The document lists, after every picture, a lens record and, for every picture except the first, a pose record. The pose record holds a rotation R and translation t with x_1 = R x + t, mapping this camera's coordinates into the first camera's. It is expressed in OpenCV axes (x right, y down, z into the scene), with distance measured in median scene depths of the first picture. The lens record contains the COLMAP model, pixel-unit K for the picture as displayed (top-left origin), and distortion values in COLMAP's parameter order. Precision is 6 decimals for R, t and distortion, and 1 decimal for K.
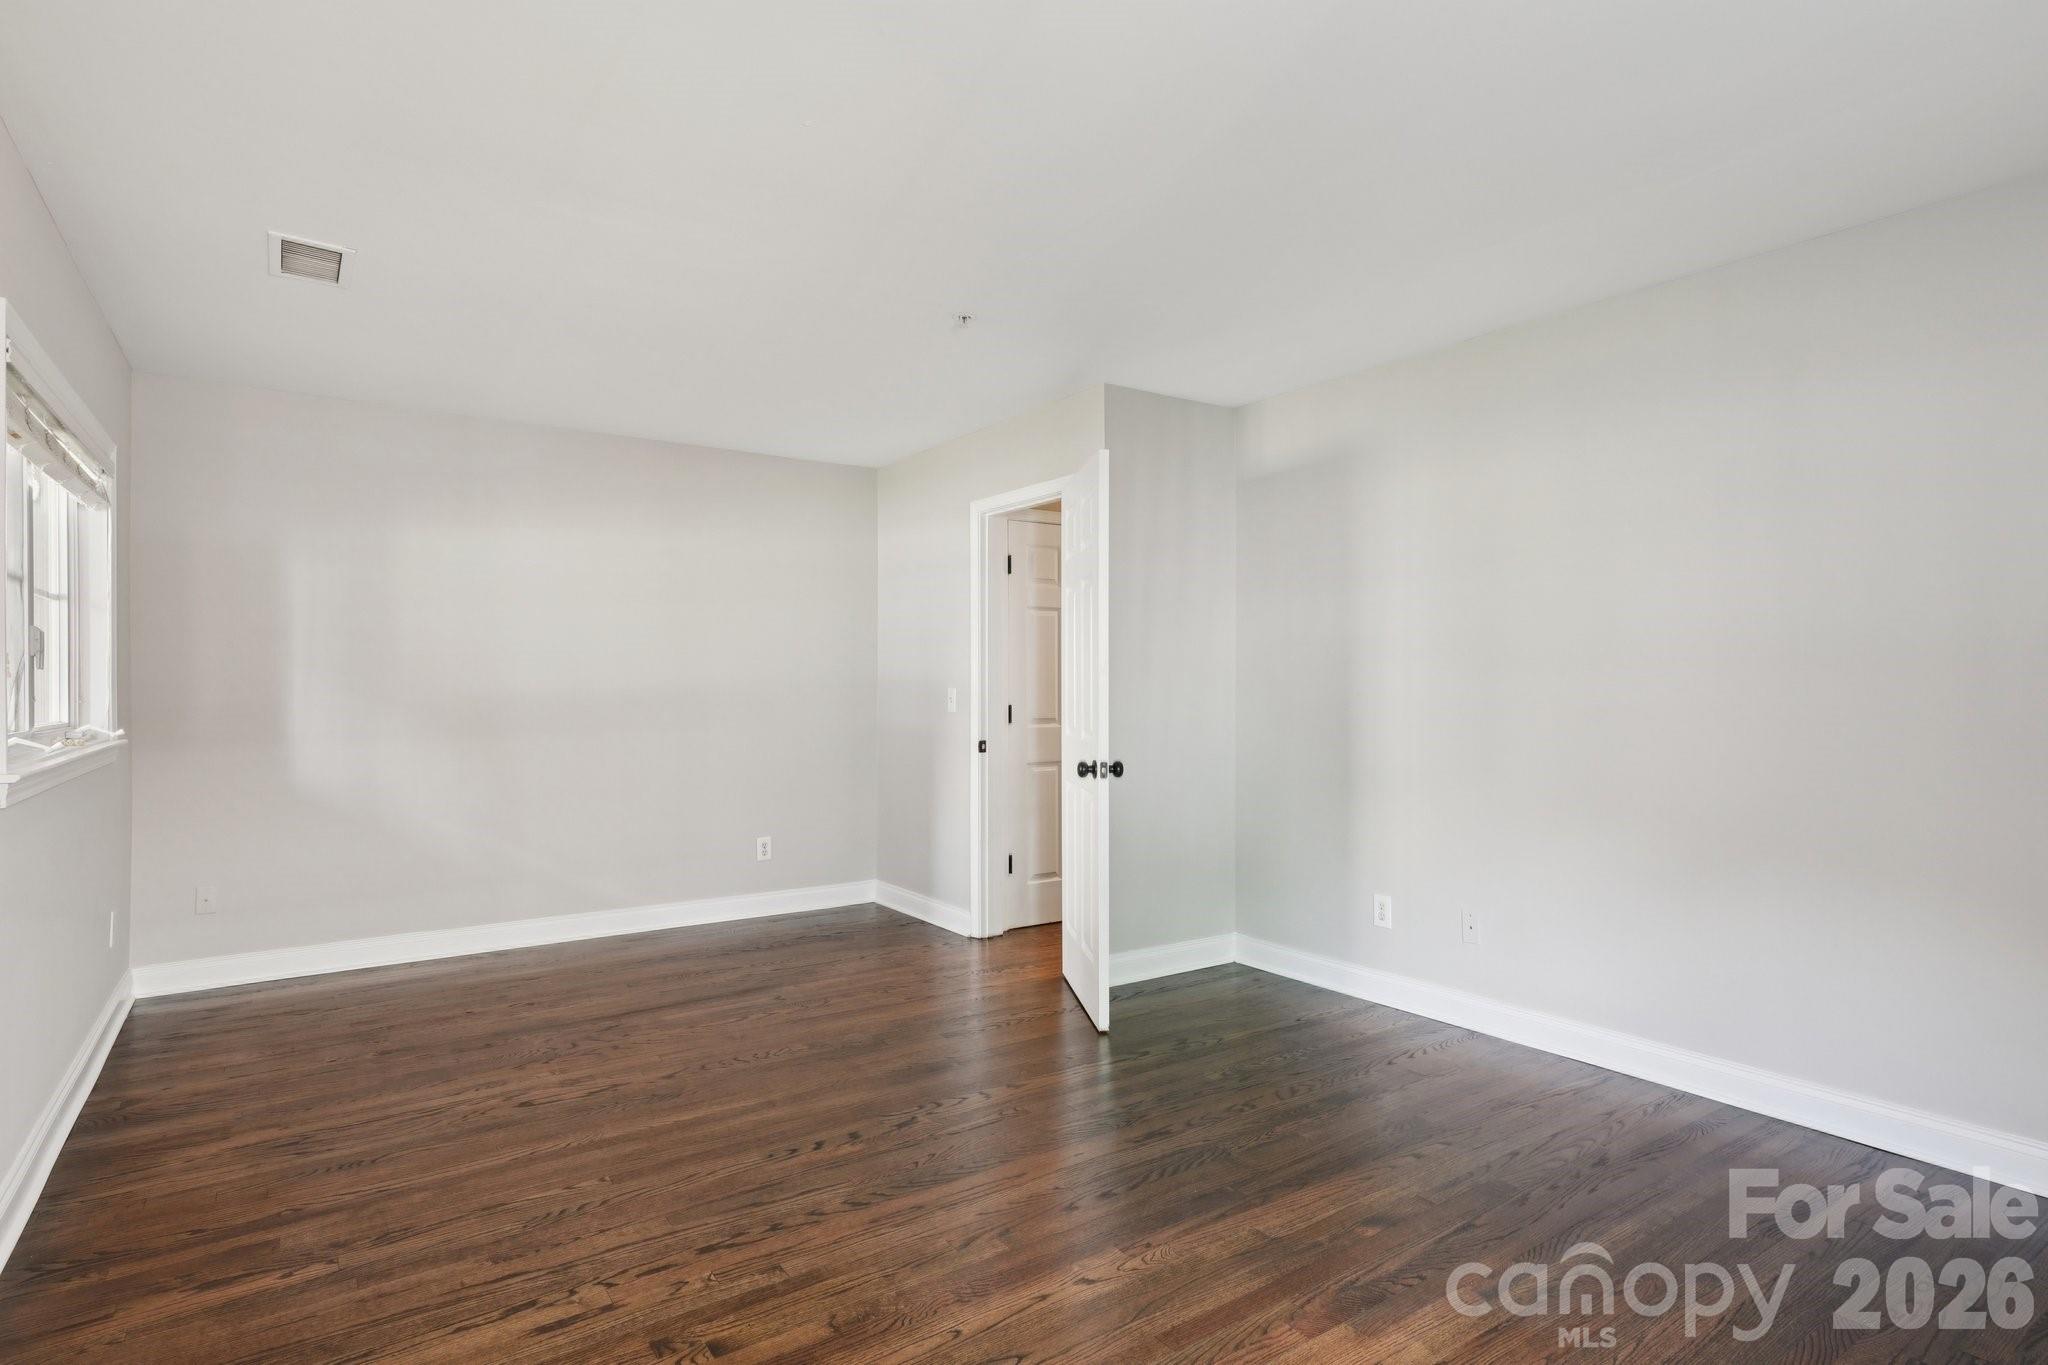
lens RADIAL K [[1064.8, 0, 1025.0], [0, 1064.8, 682.5], [0, 0, 1]] dist [-0.001053, 0.000938]
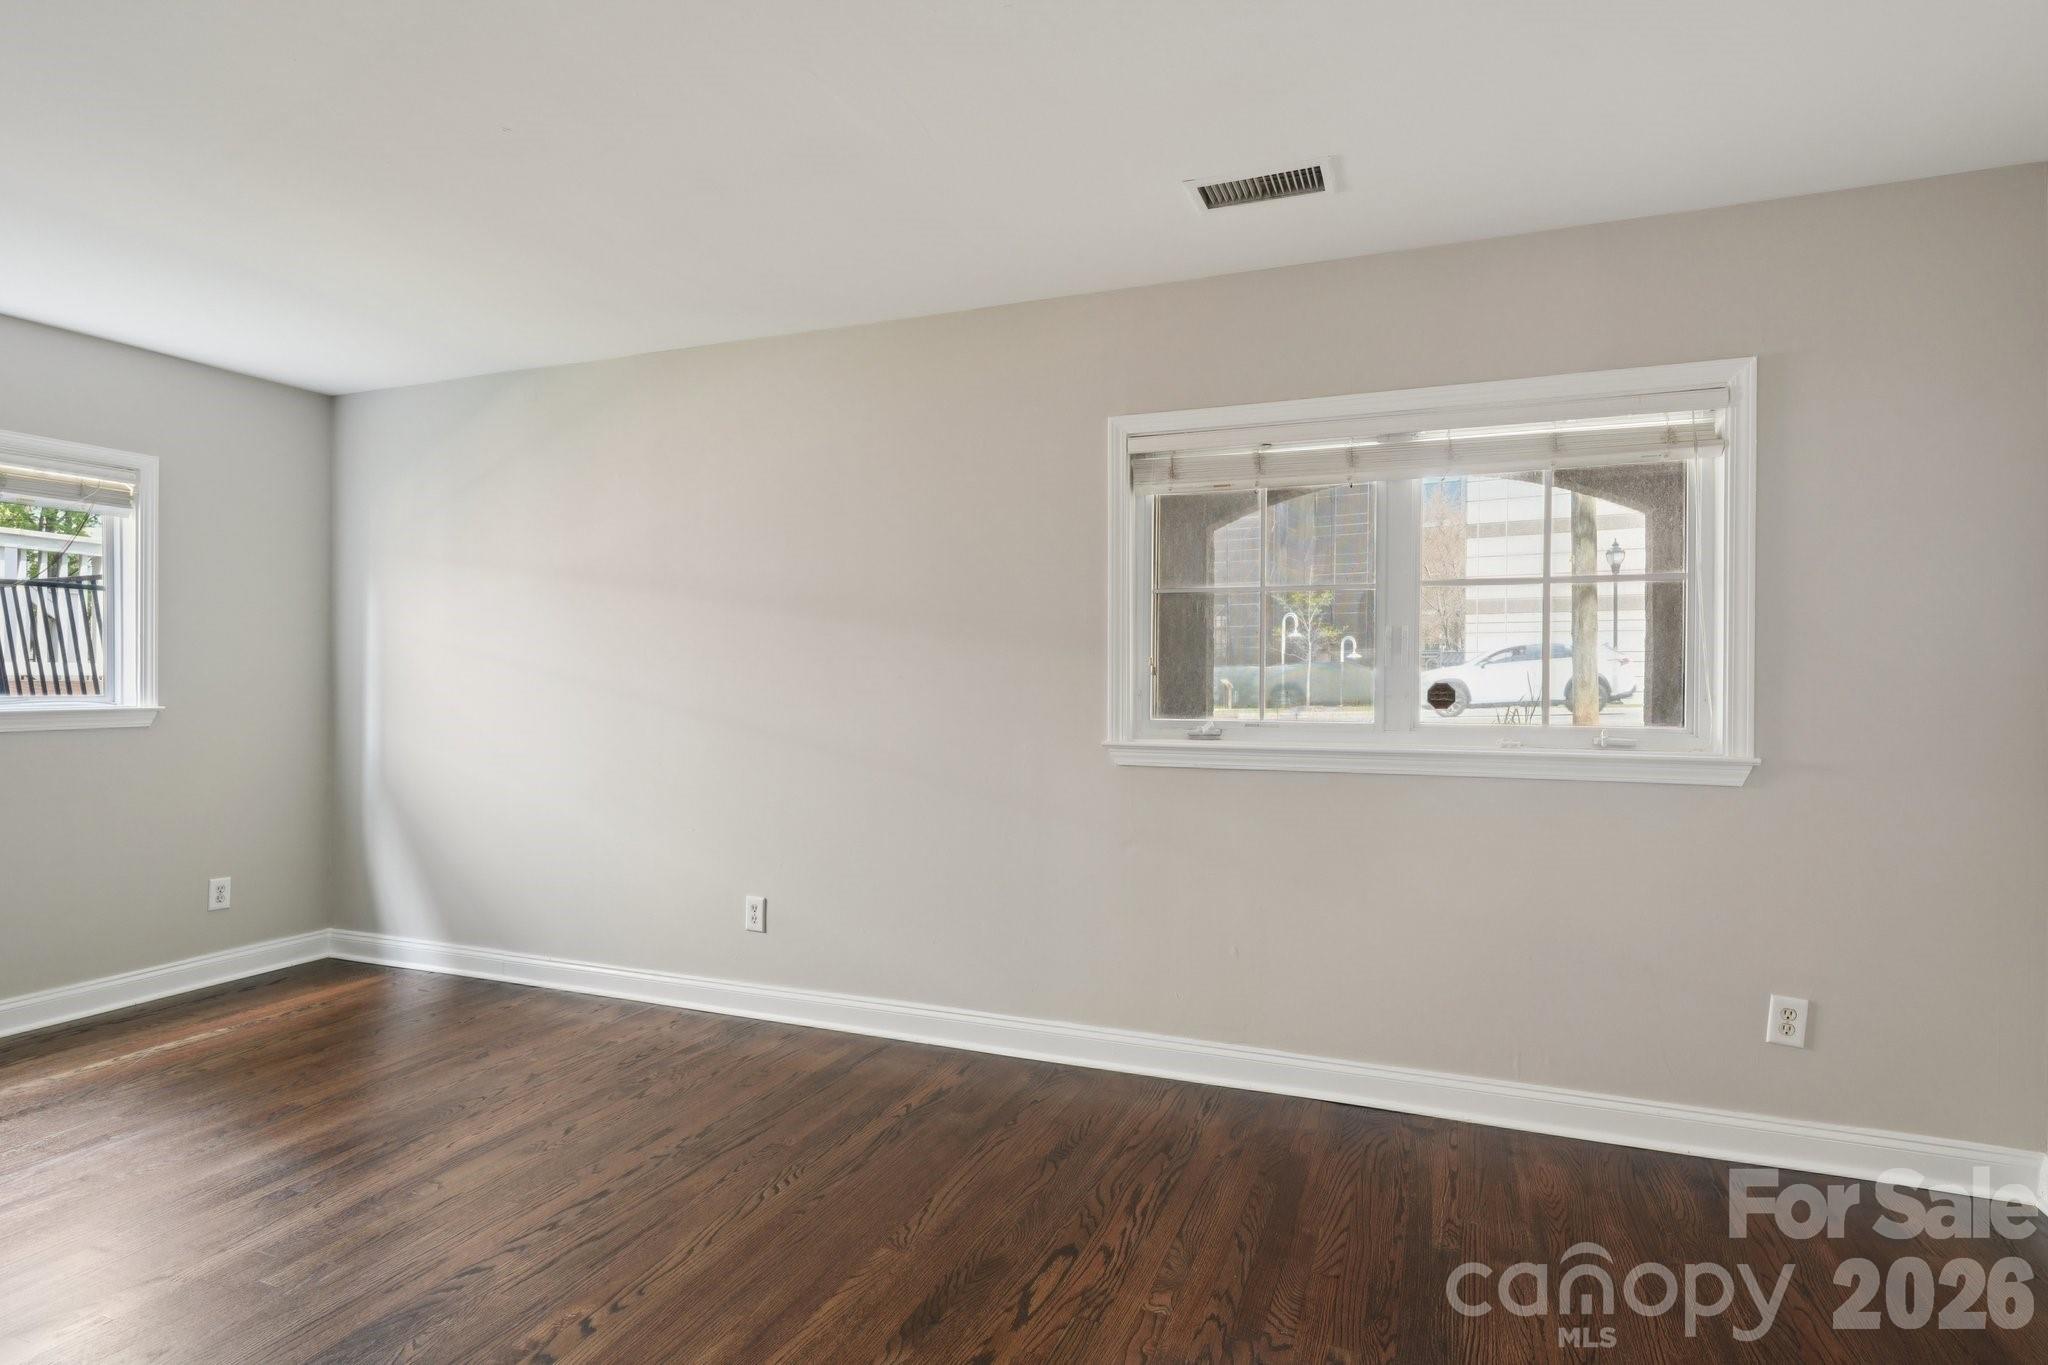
lens RADIAL K [[1064.8, 0, 1024.0], [0, 1064.8, 685.0], [0, 0, 1]] dist [-0.001053, 0.000938]
pose [[-0.832032, -0.005678, -0.554698, -0.046692], [-0.006845, 0.999977, 0.000031, 0.009751], [0.554685, 0.003822, -0.832052, 1.967416]]
